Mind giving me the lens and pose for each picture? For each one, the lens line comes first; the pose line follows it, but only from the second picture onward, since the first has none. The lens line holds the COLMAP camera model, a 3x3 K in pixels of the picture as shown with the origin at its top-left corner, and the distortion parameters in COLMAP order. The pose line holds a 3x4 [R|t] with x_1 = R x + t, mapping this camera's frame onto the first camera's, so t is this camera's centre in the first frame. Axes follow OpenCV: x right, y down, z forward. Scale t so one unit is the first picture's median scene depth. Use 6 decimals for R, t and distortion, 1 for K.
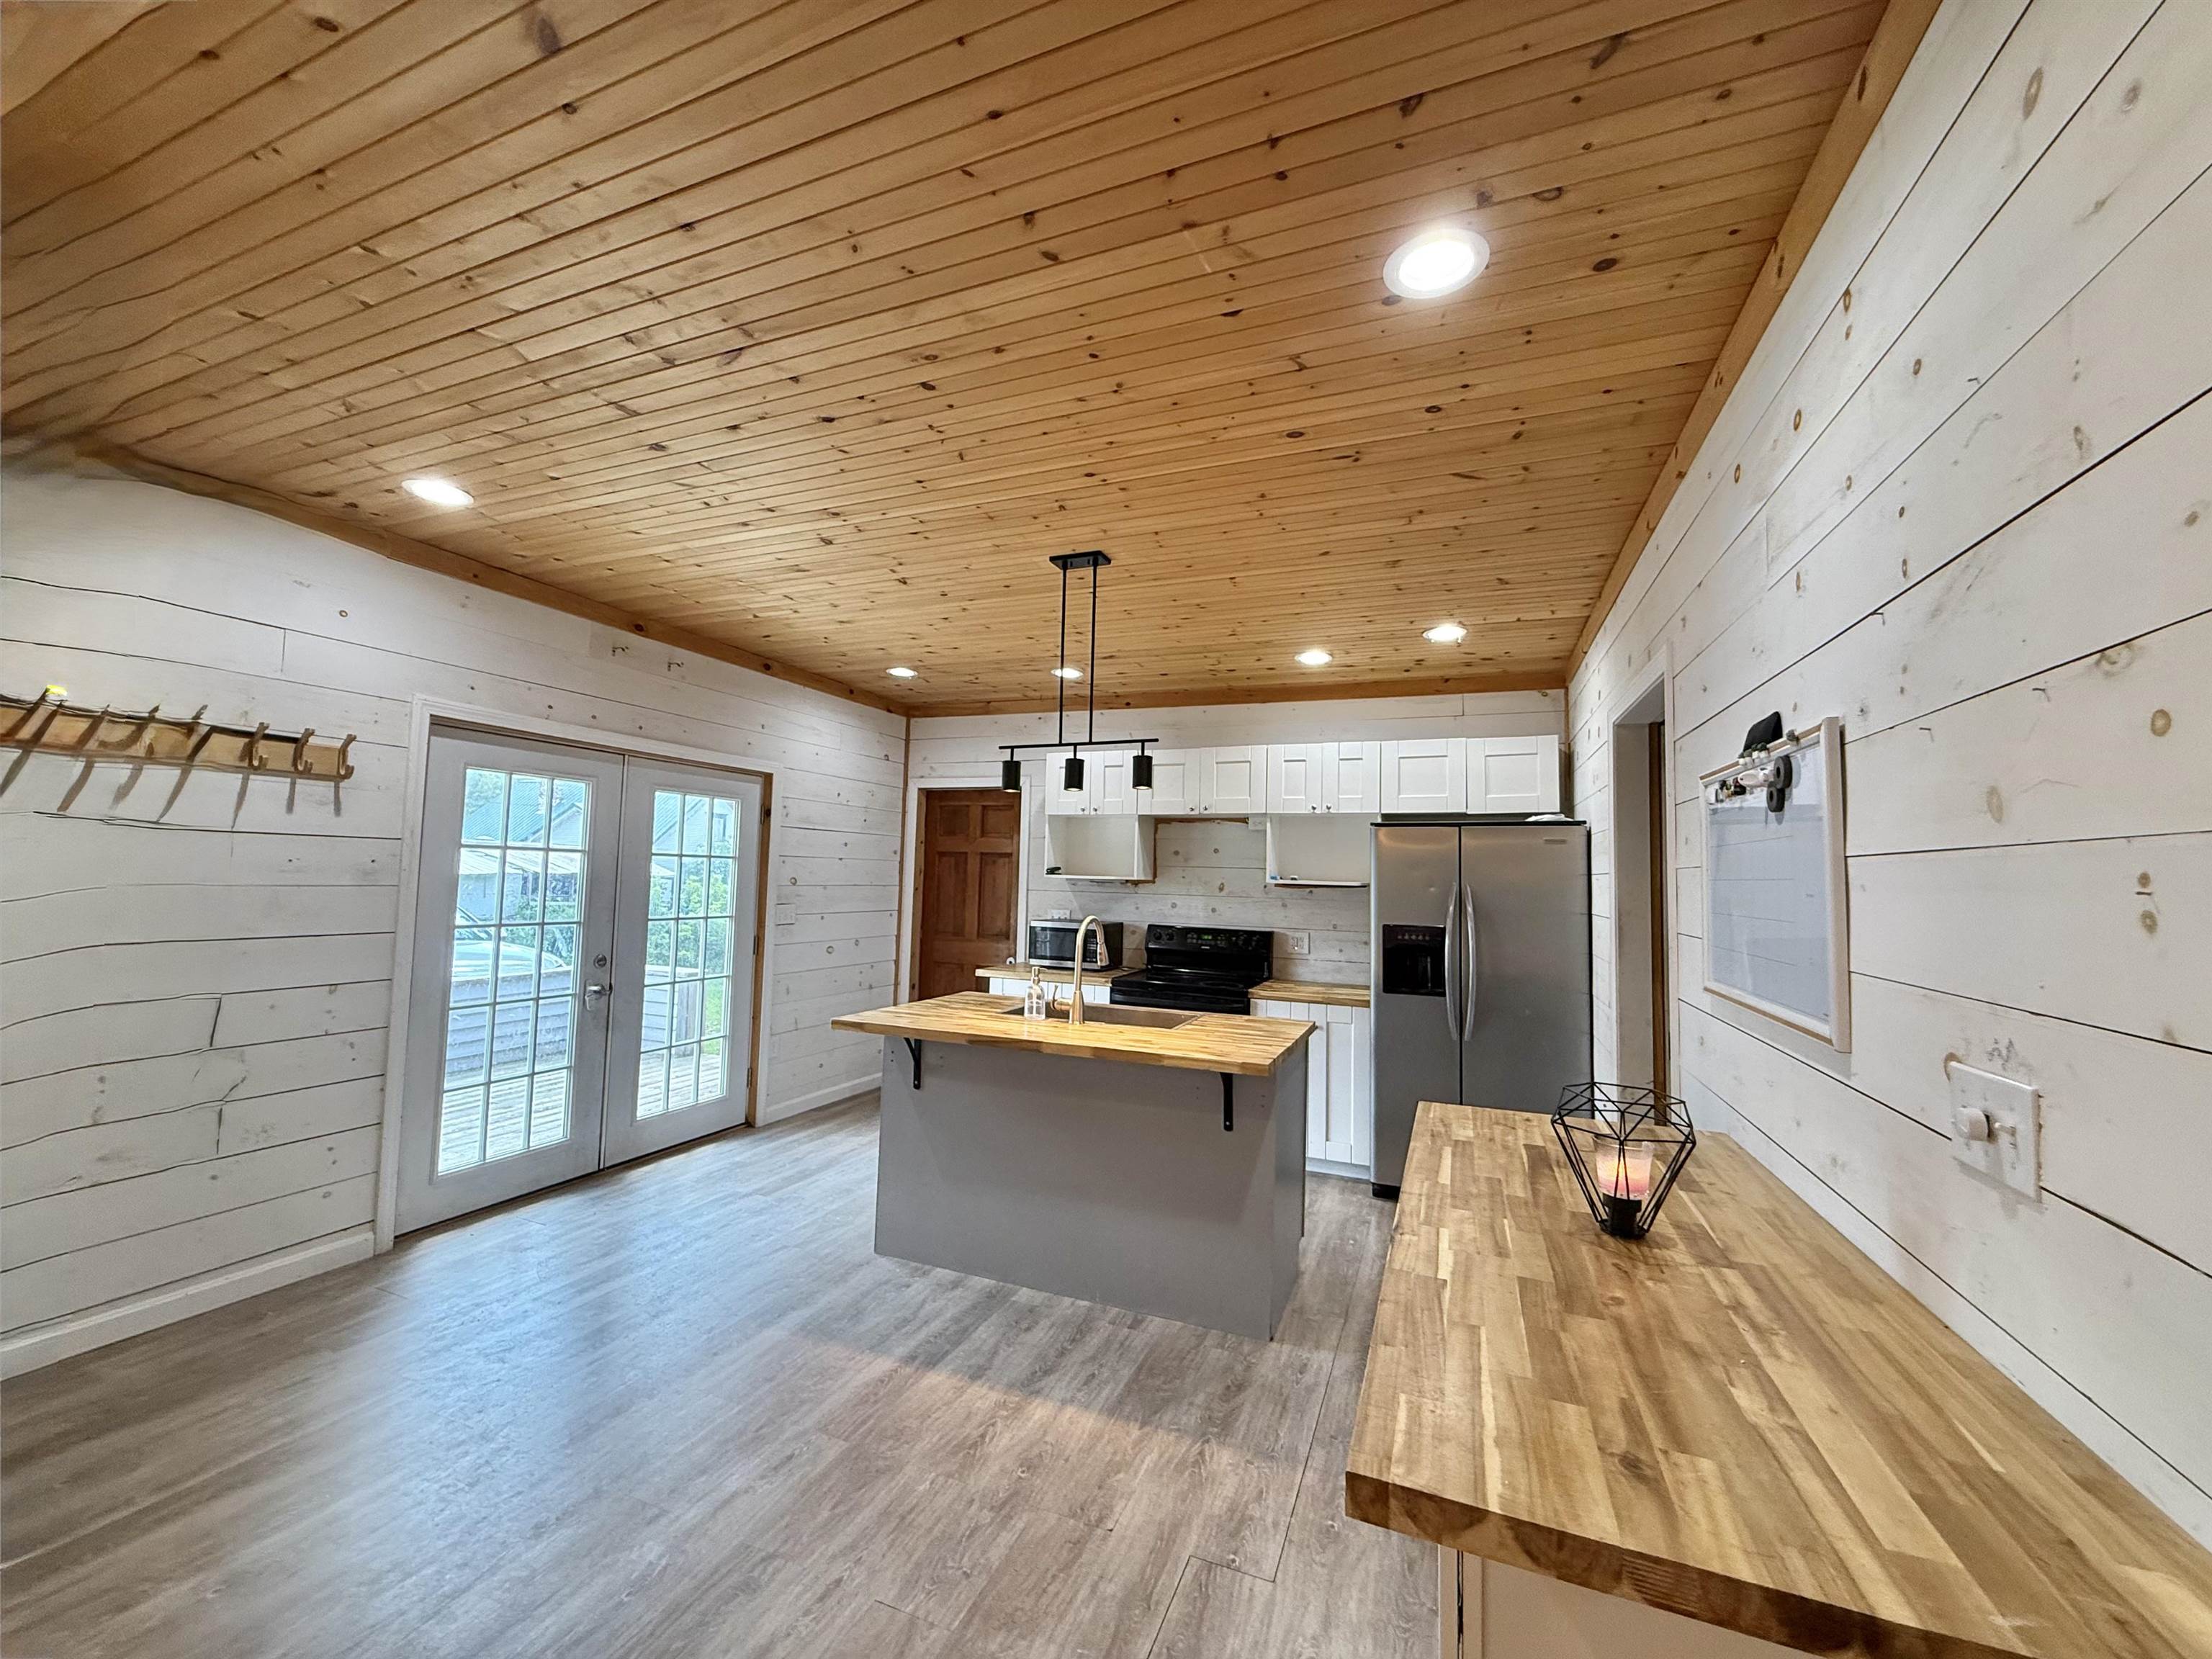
lens RADIAL K [[874.6, 0, 1101.4], [0, 874.6, 828.0], [0, 0, 1]] dist [0.000247, -0.000745]
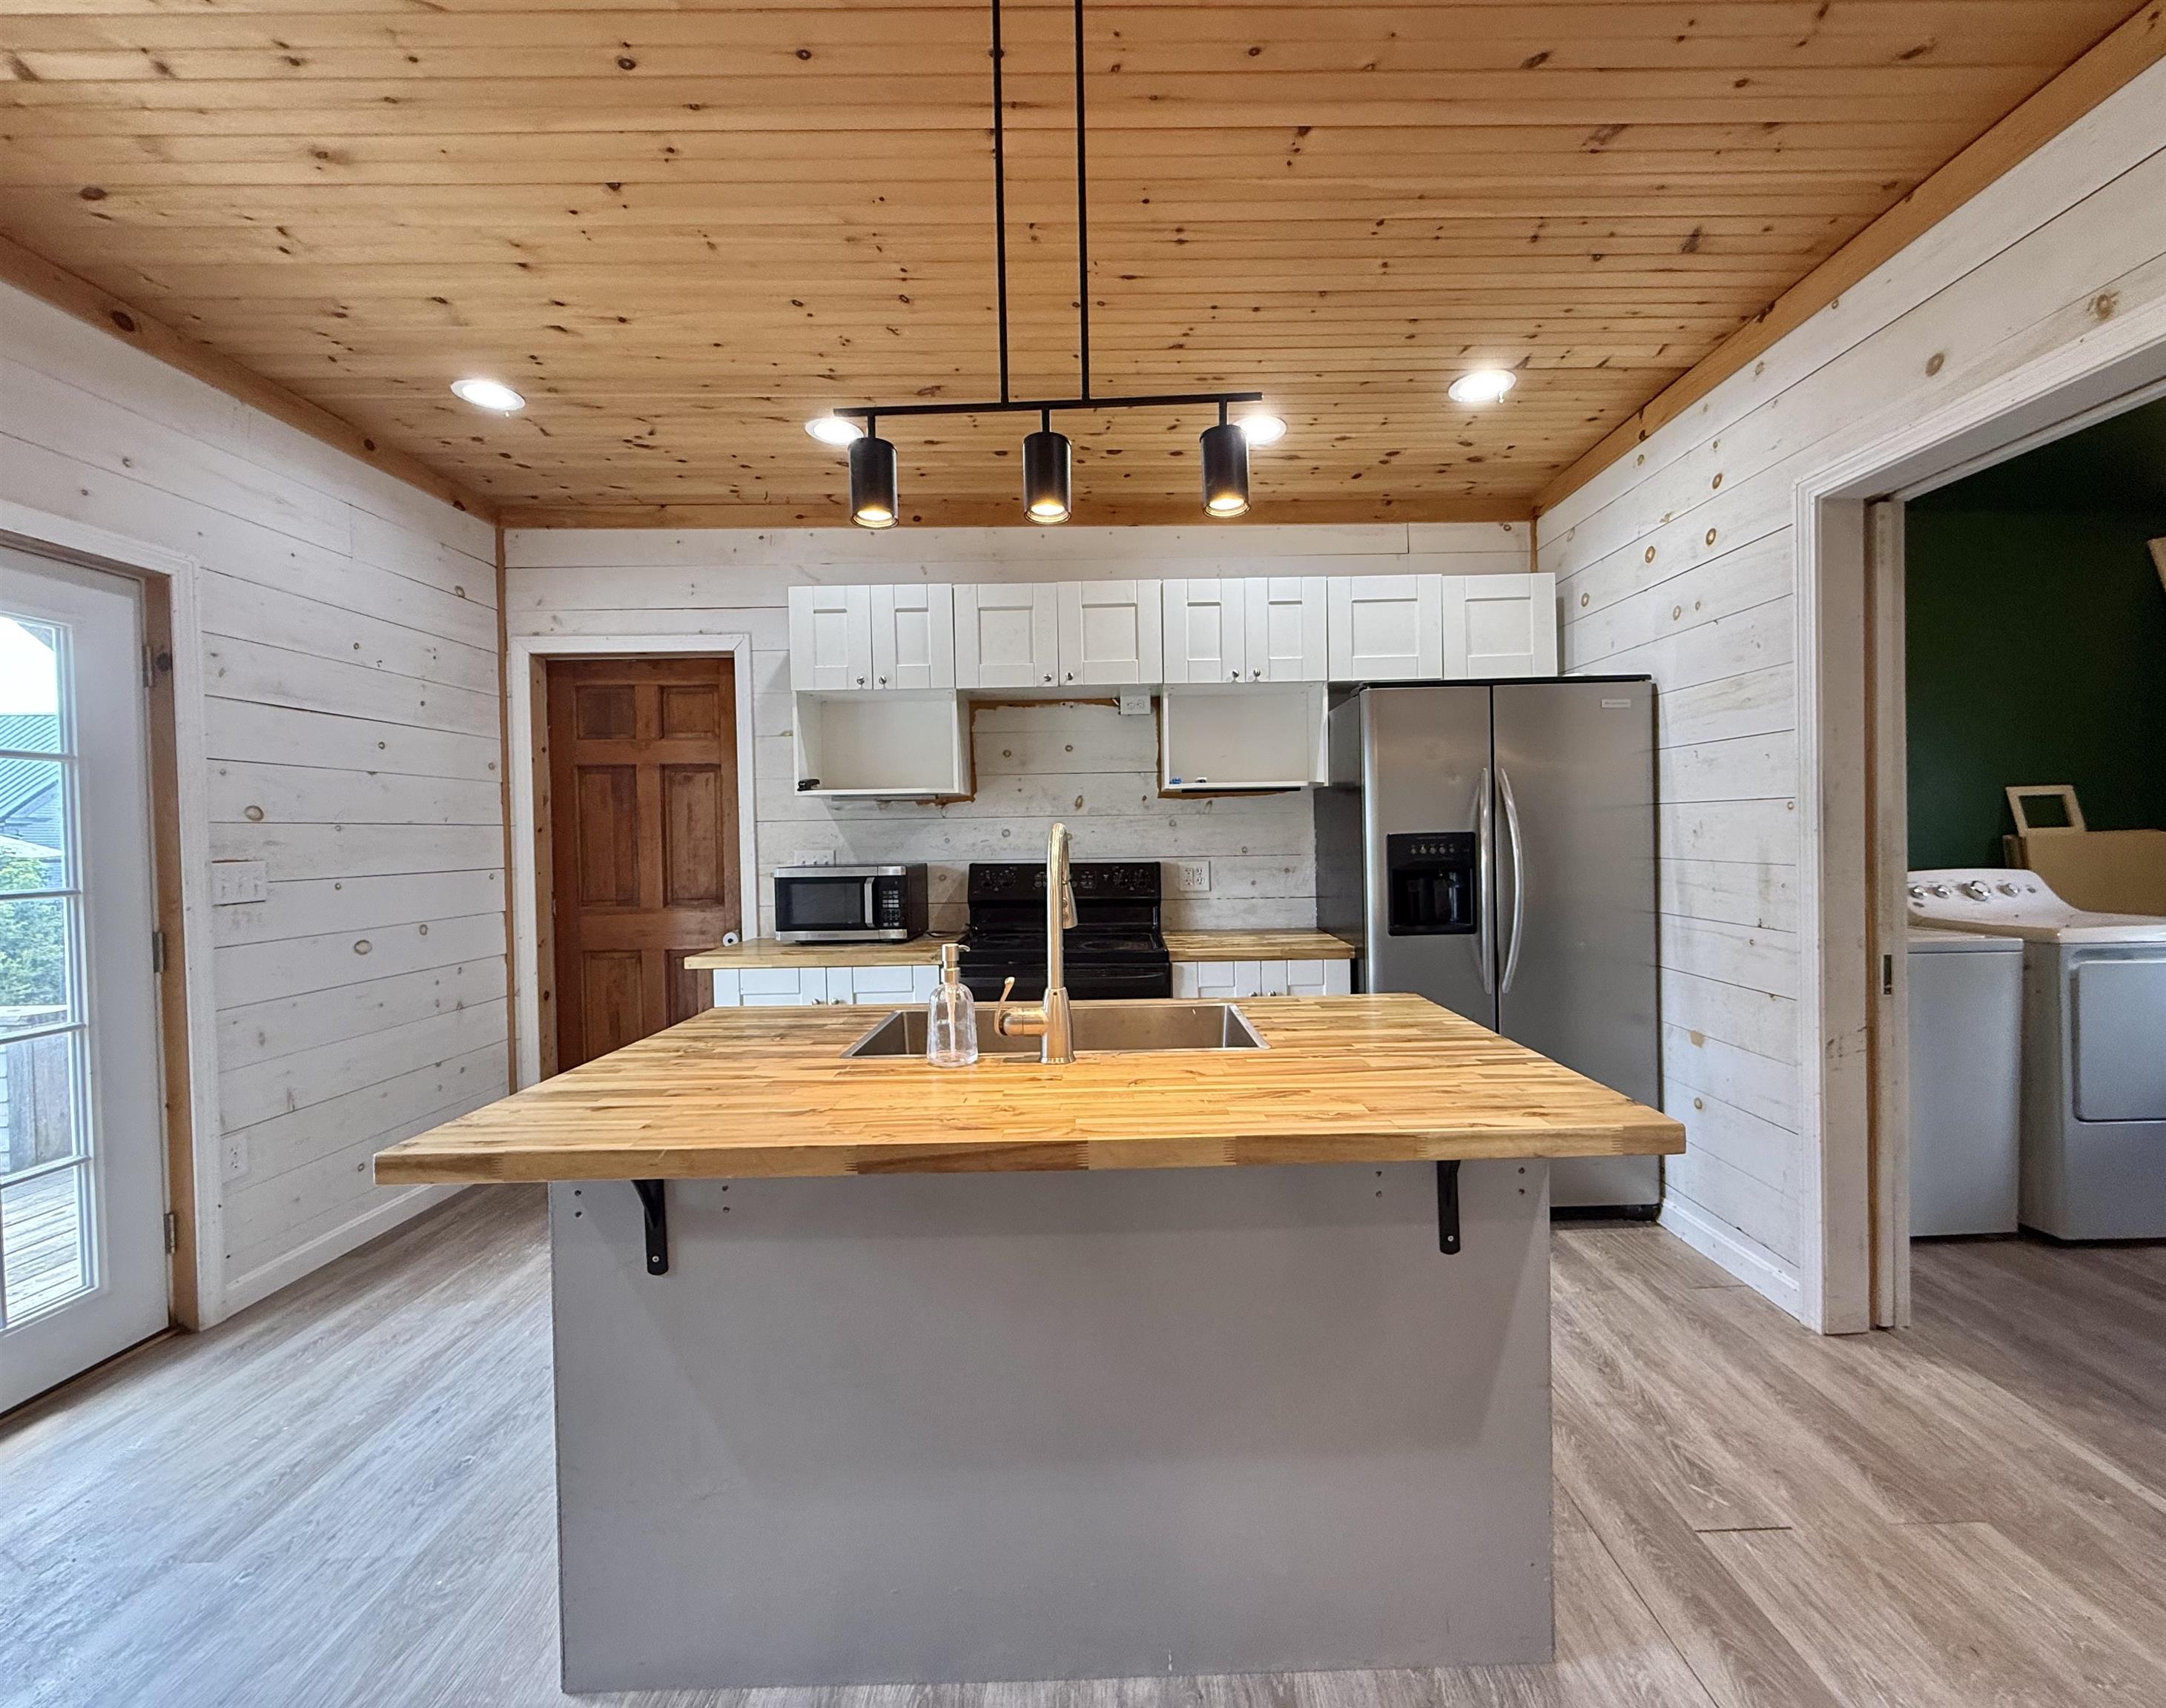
lens RADIAL K [[900.8, 0, 1120.1], [0, 900.8, 853.1], [0, 0, 1]] dist [-0.002467, 0.000762]
pose [[0.919915, -0.050701, 0.388826, -0.111426], [0.019031, 0.996210, 0.084876, 0.051581], [-0.391655, -0.070679, 0.917393, 0.371360]]
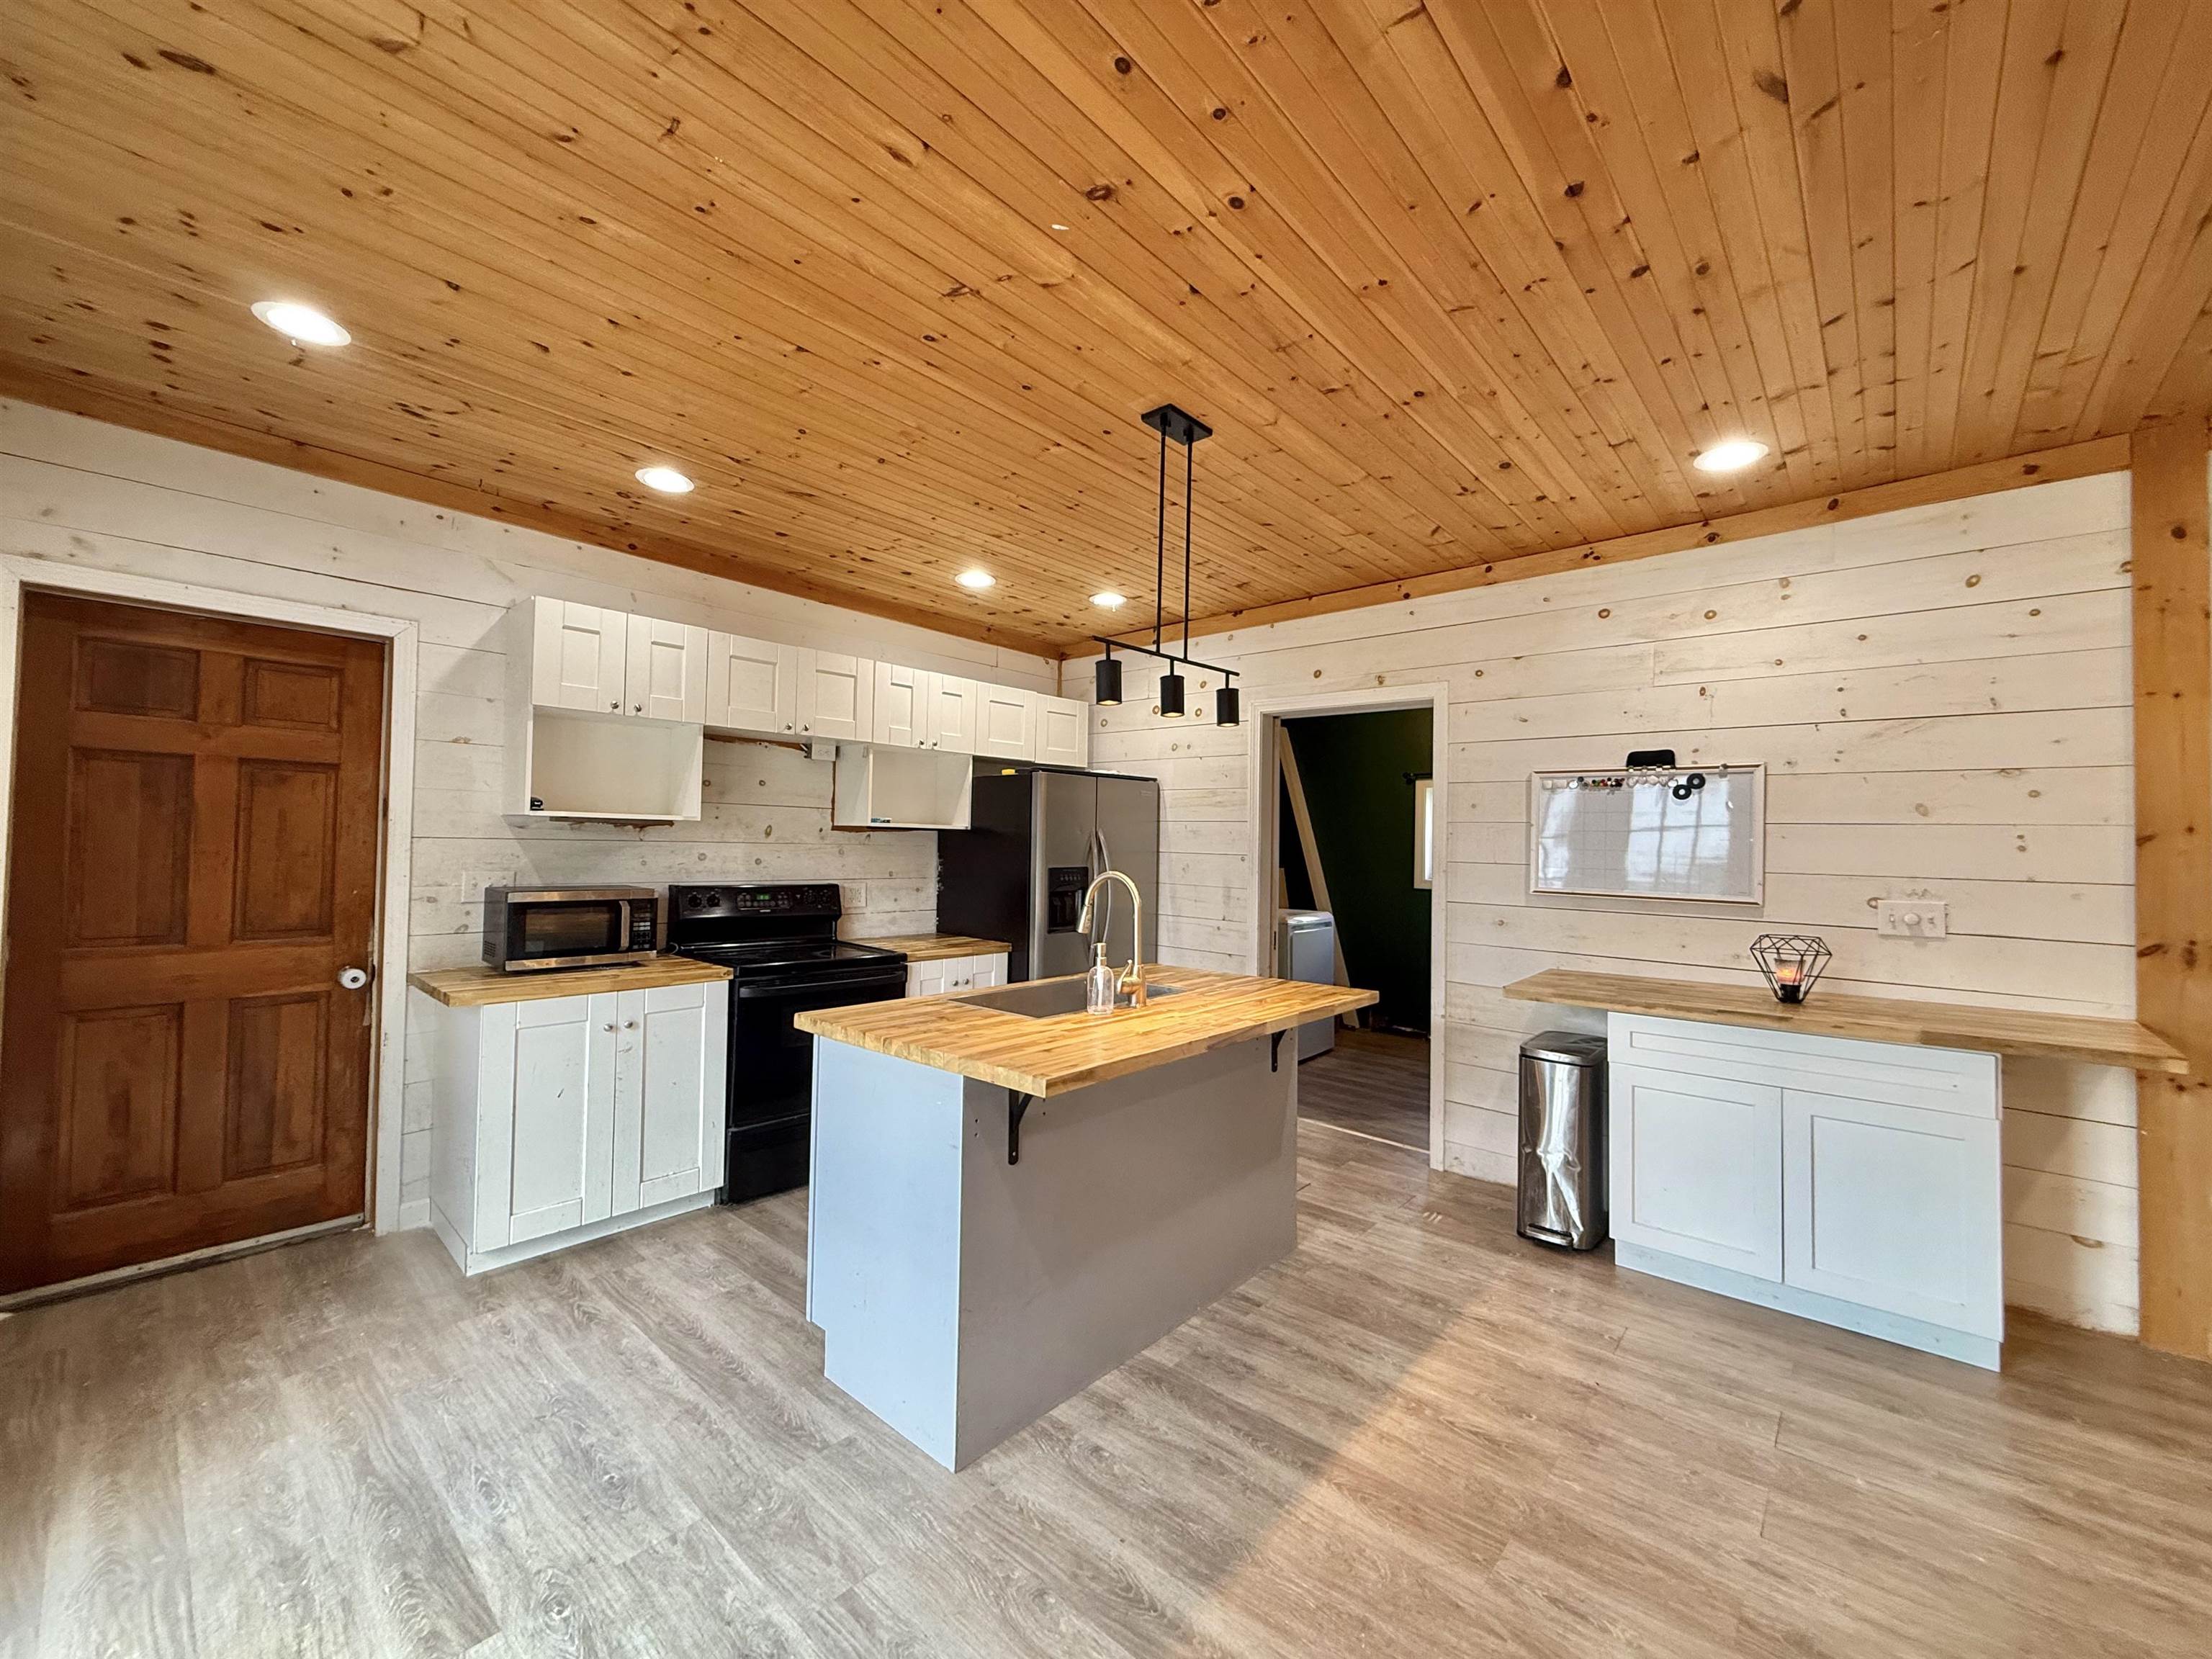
lens RADIAL K [[874.6, 0, 1098.5], [0, 874.6, 828.4], [0, 0, 1]] dist [0.000247, -0.000745]
pose [[0.336918, -0.002386, 0.941531, -0.515244], [-0.067315, 0.997377, 0.026615, 0.027381], [-0.939125, -0.072346, 0.335874, 0.502126]]
